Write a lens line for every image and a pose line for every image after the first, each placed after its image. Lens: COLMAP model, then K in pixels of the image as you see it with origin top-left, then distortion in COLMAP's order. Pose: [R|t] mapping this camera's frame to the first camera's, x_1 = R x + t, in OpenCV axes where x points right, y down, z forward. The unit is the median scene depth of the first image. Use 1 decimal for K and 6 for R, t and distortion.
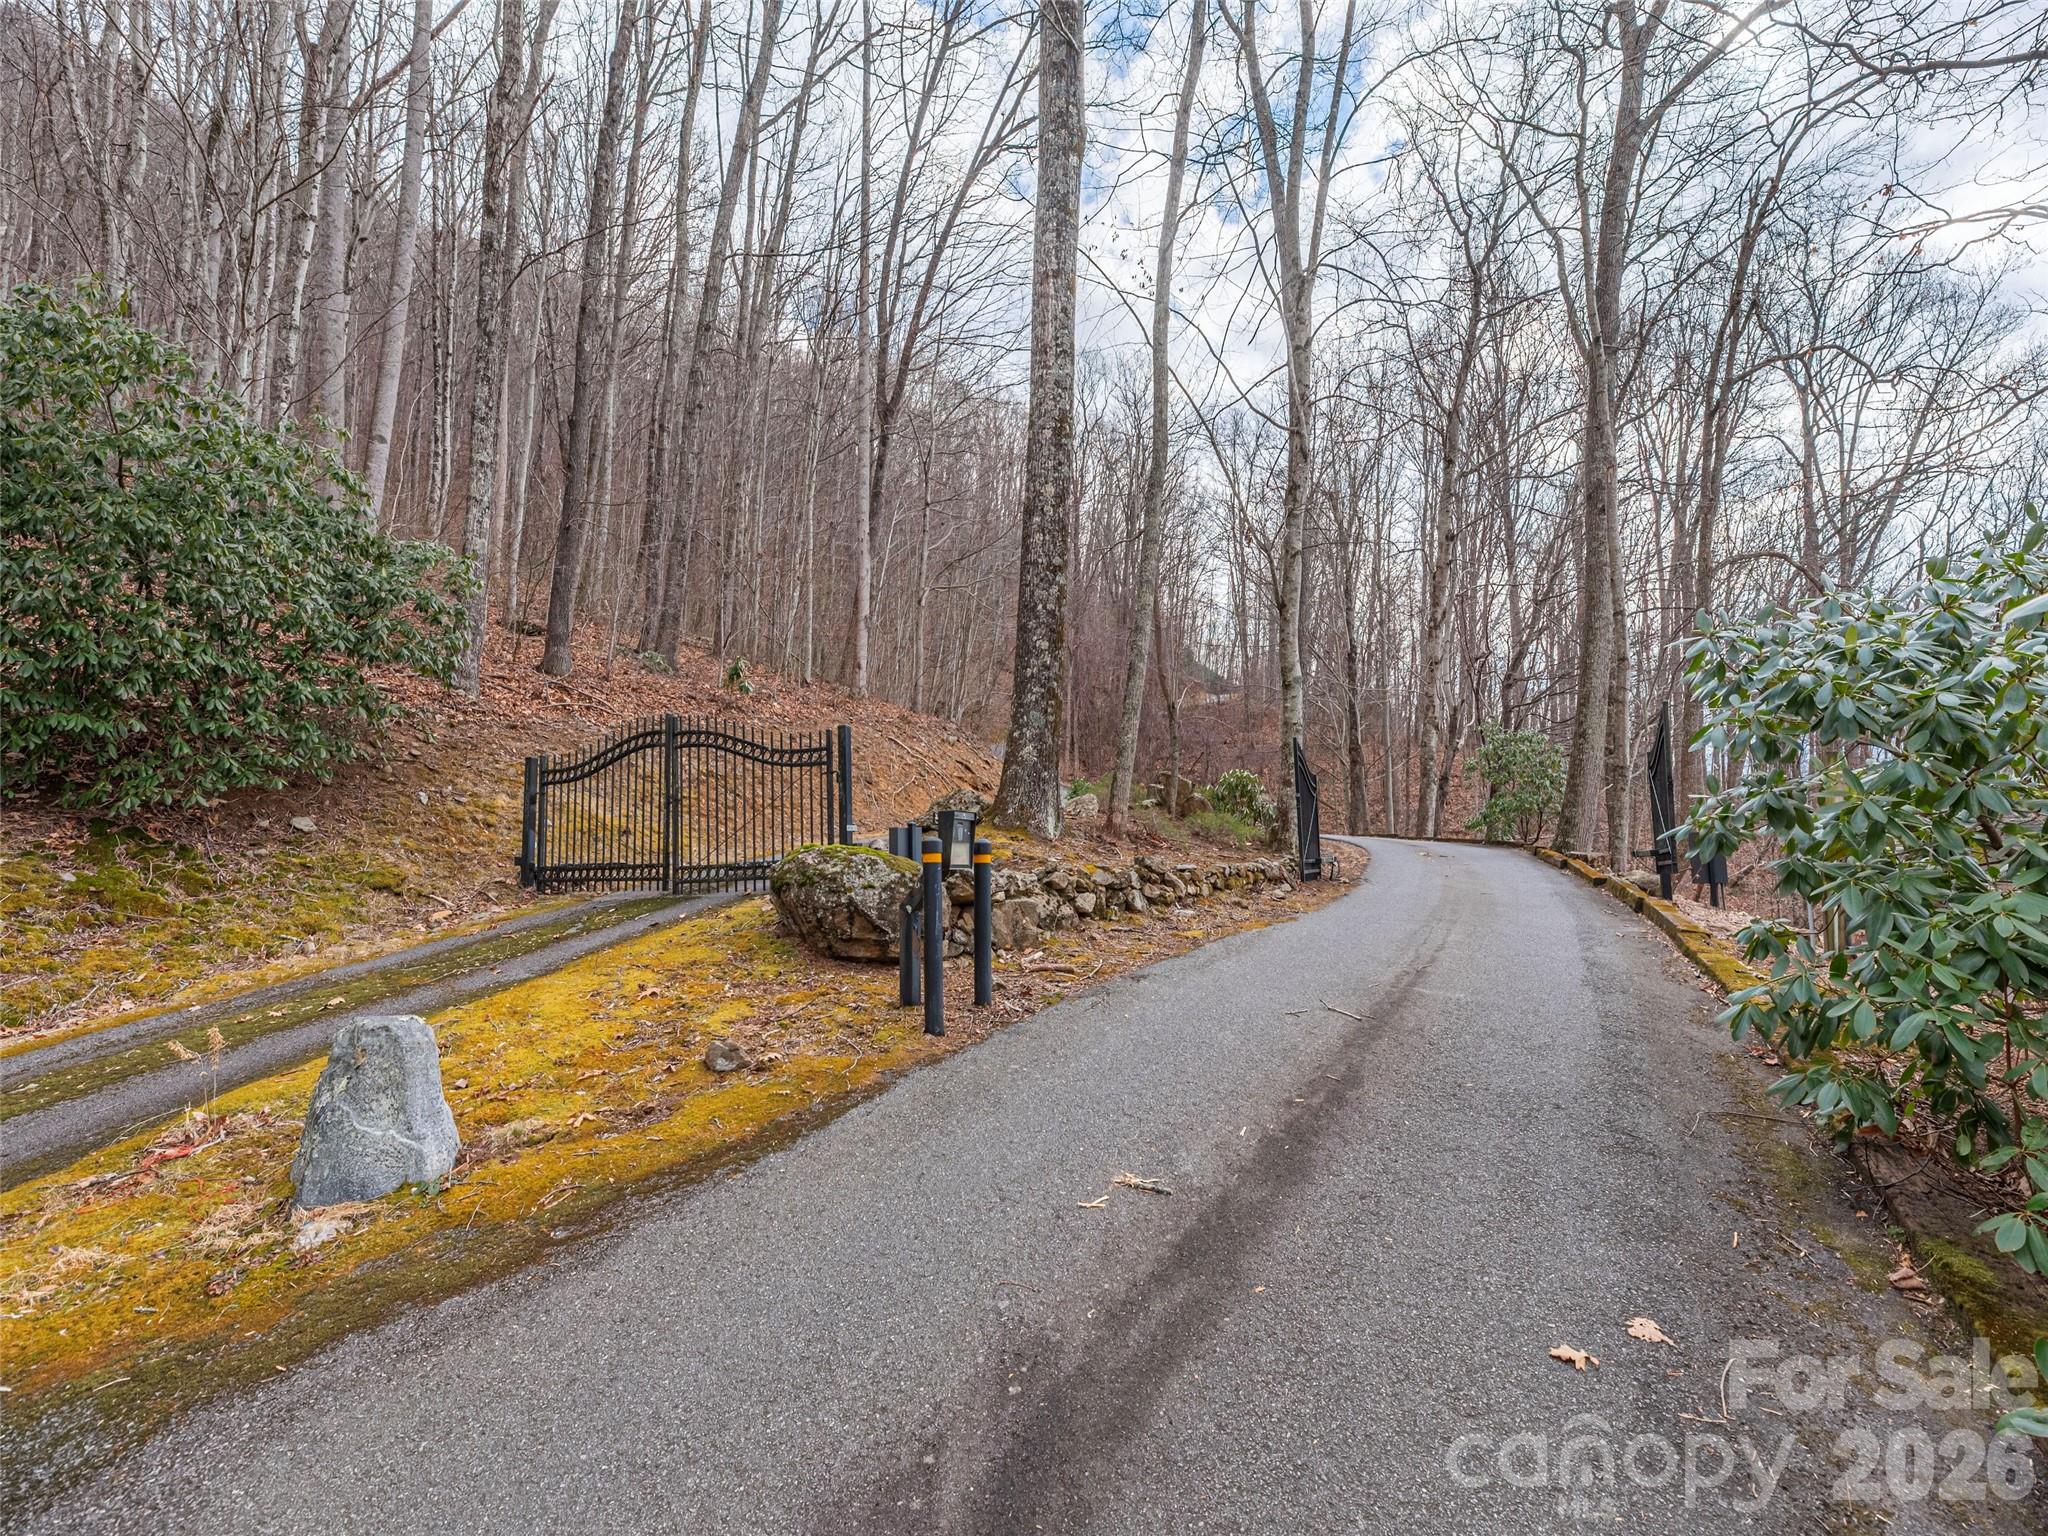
lens RADIAL K [[826.5, 0, 1025.7], [0, 826.5, 774.6], [0, 0, 1]] dist [-0.000634, 0.000383]
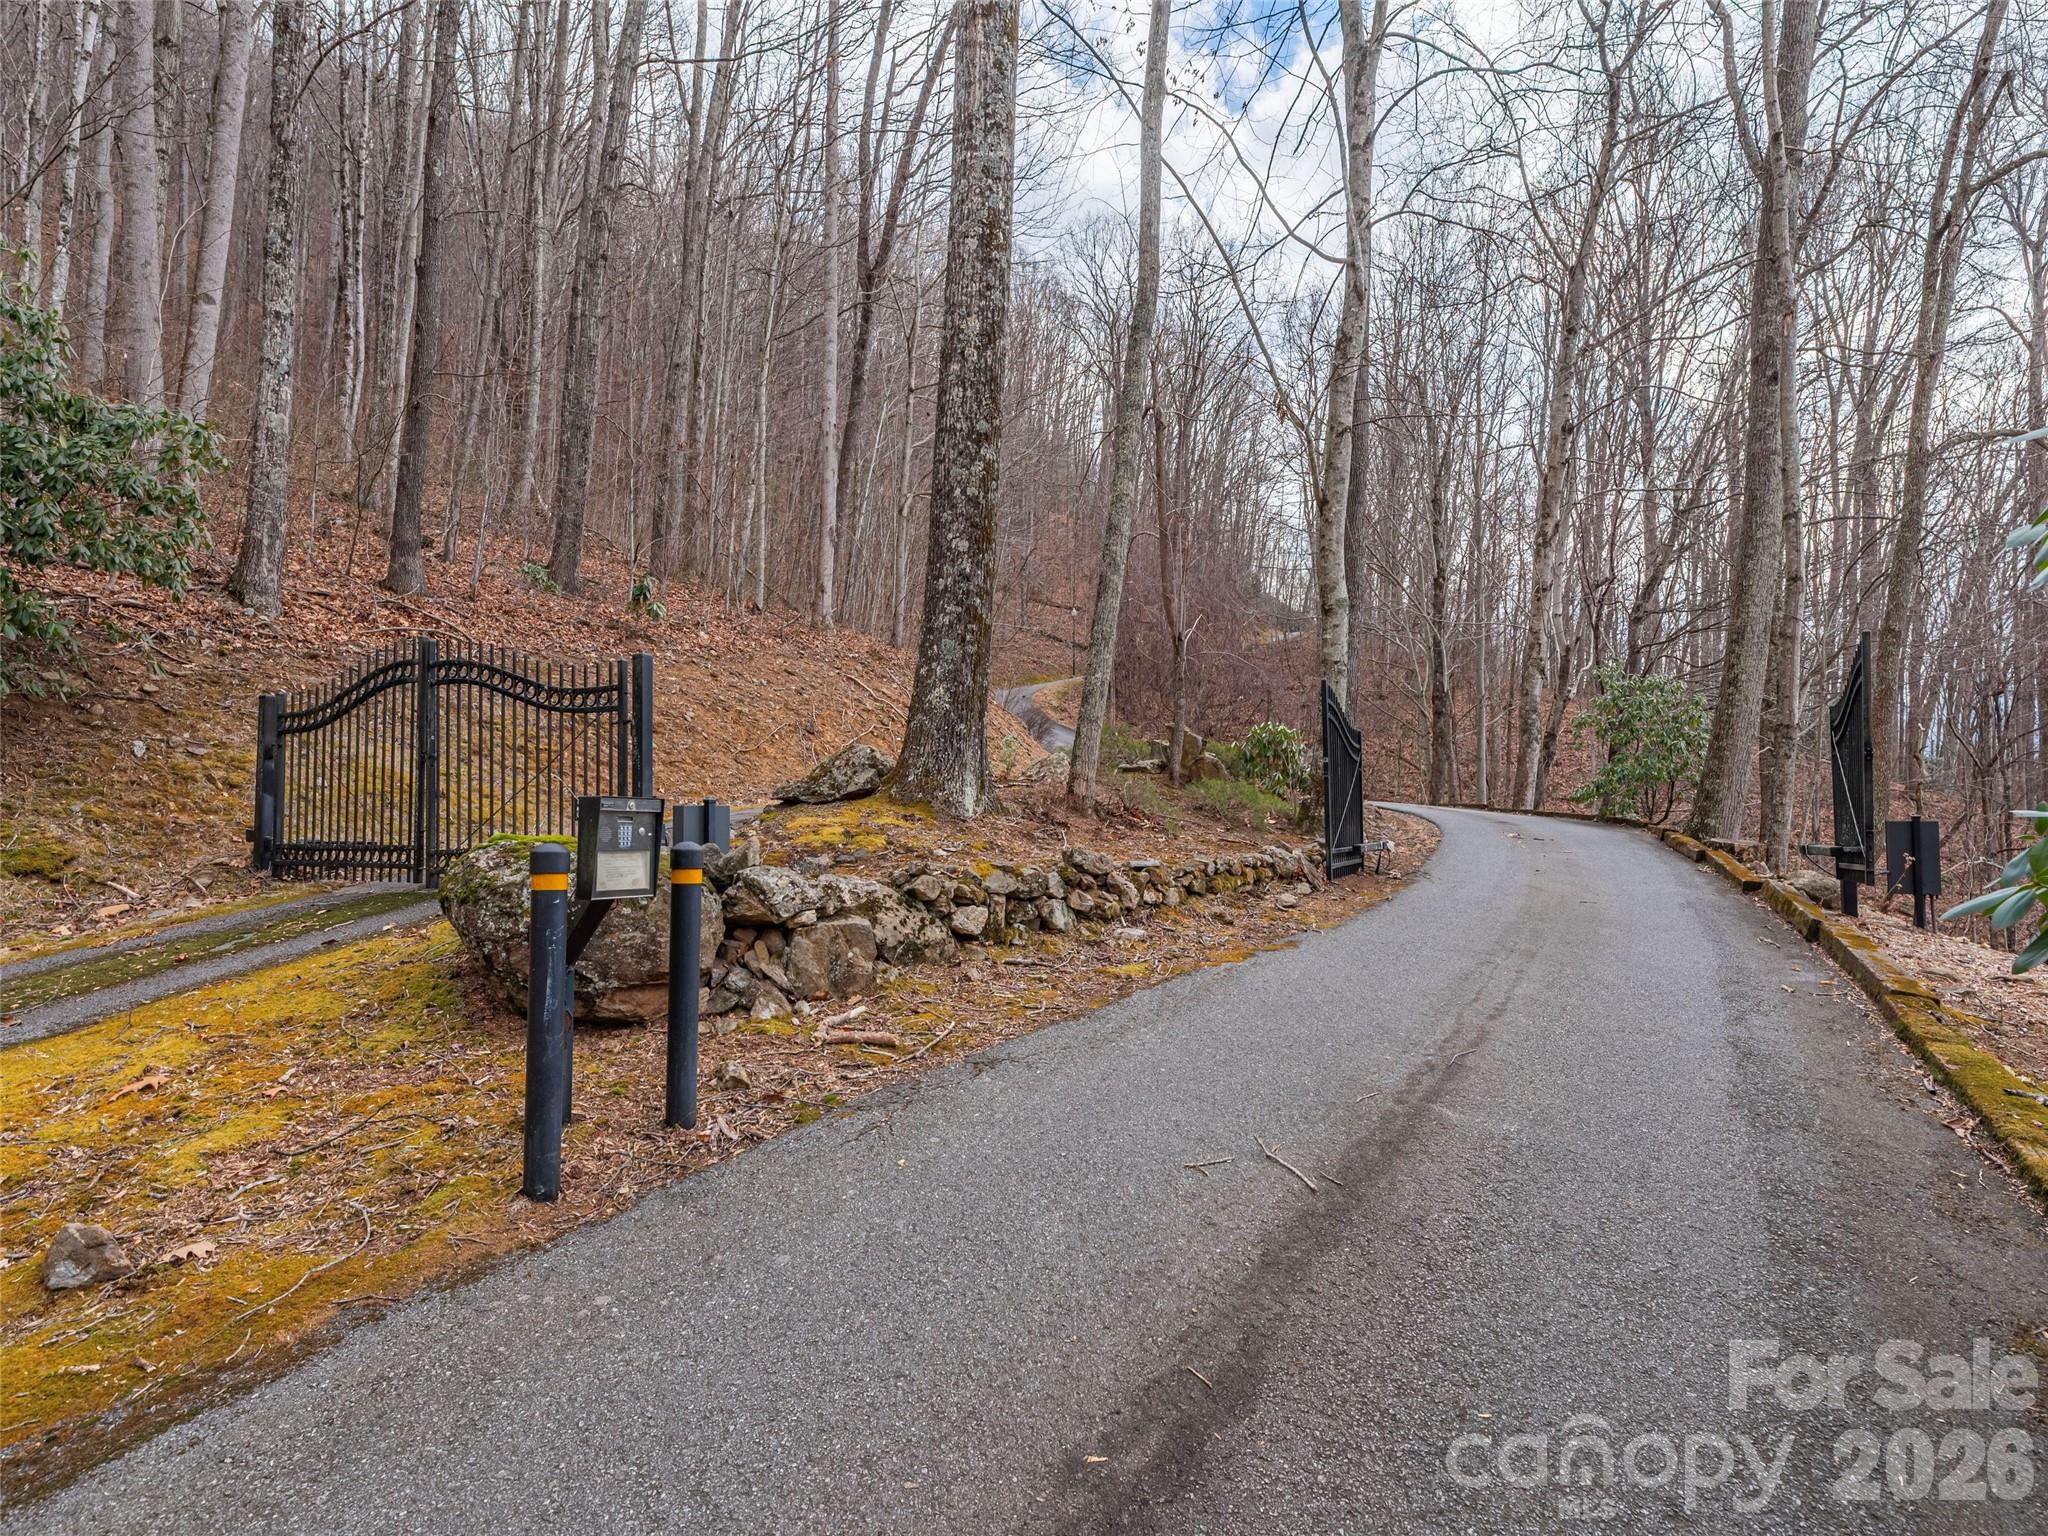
lens RADIAL K [[946.3, 0, 1023.3], [0, 946.3, 760.1], [0, 0, 1]] dist [-0.002716, -0.000217]
pose [[0.998853, 0.014123, -0.045743, 0.090767], [-0.012295, 0.999124, 0.039995, -0.004398], [0.046268, -0.039387, 0.998152, 0.143697]]
